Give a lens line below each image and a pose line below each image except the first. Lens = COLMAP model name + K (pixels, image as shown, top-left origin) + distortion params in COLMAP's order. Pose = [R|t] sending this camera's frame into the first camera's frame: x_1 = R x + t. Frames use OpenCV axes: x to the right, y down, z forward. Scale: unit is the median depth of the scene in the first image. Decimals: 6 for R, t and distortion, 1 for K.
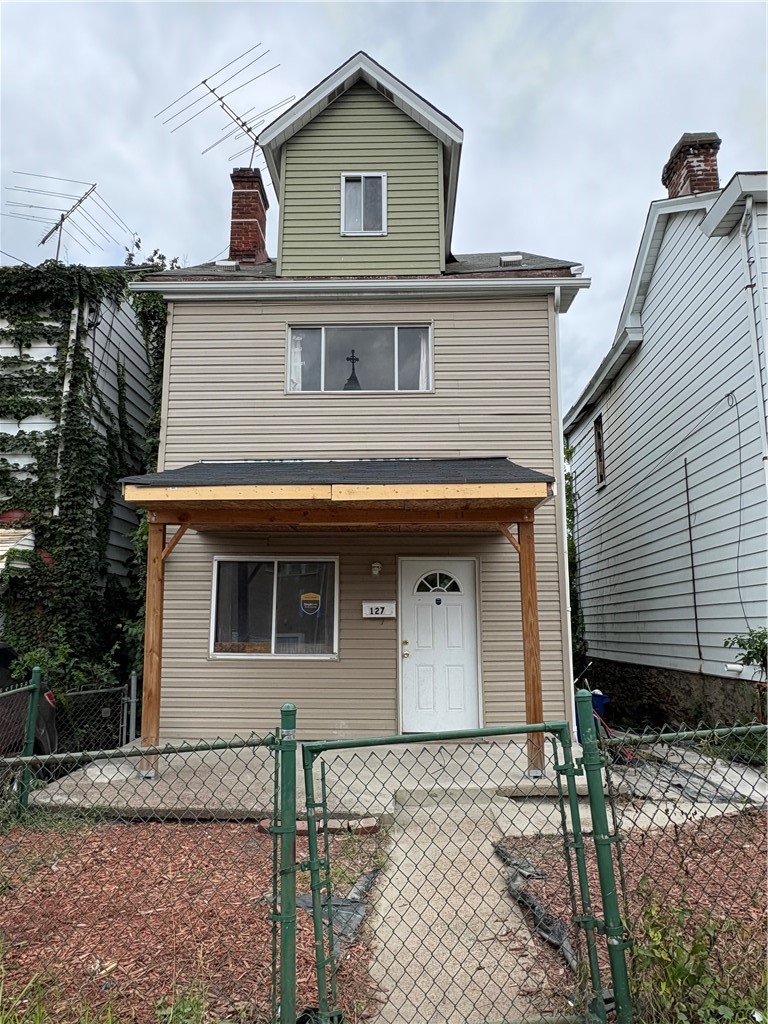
lens RADIAL K [[641.8, 0, 384.0], [0, 641.8, 512.0], [0, 0, 1]] dist [0.000127, -0.001155]
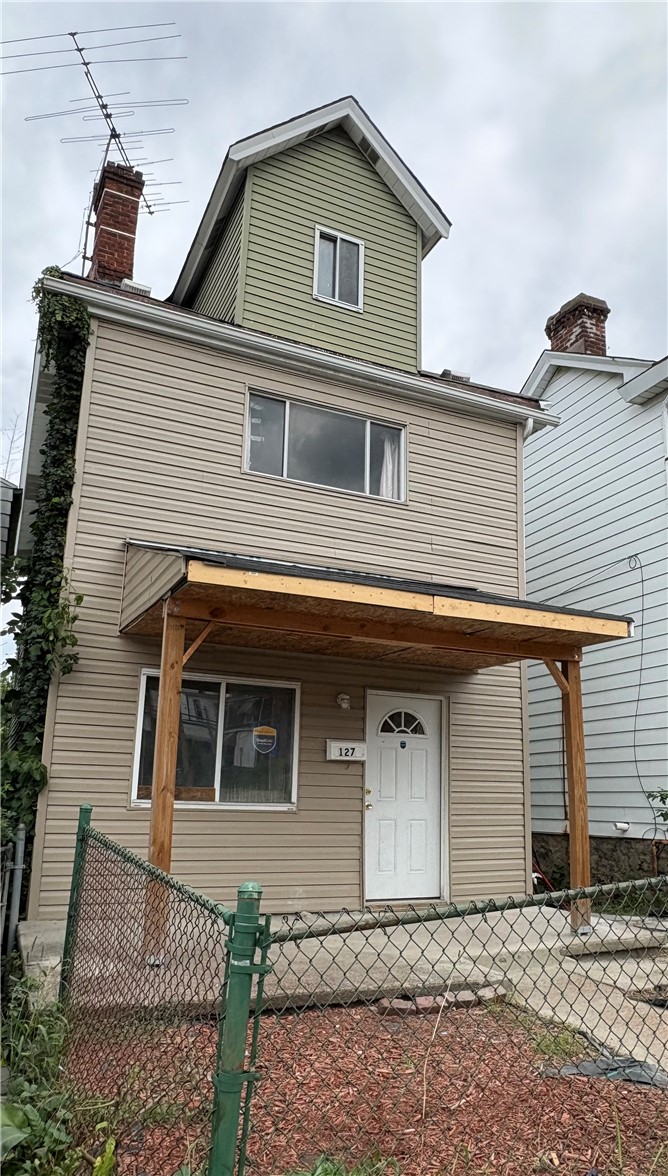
lens RADIAL K [[786.5, 0, 336.1], [0, 786.5, 618.0], [0, 0, 1]] dist [0.001268, 0.000803]
pose [[0.896835, 0.117163, 0.426568, -0.459492], [-0.097362, 0.992922, -0.068022, 0.050513], [-0.431518, 0.019473, 0.901894, 0.082976]]
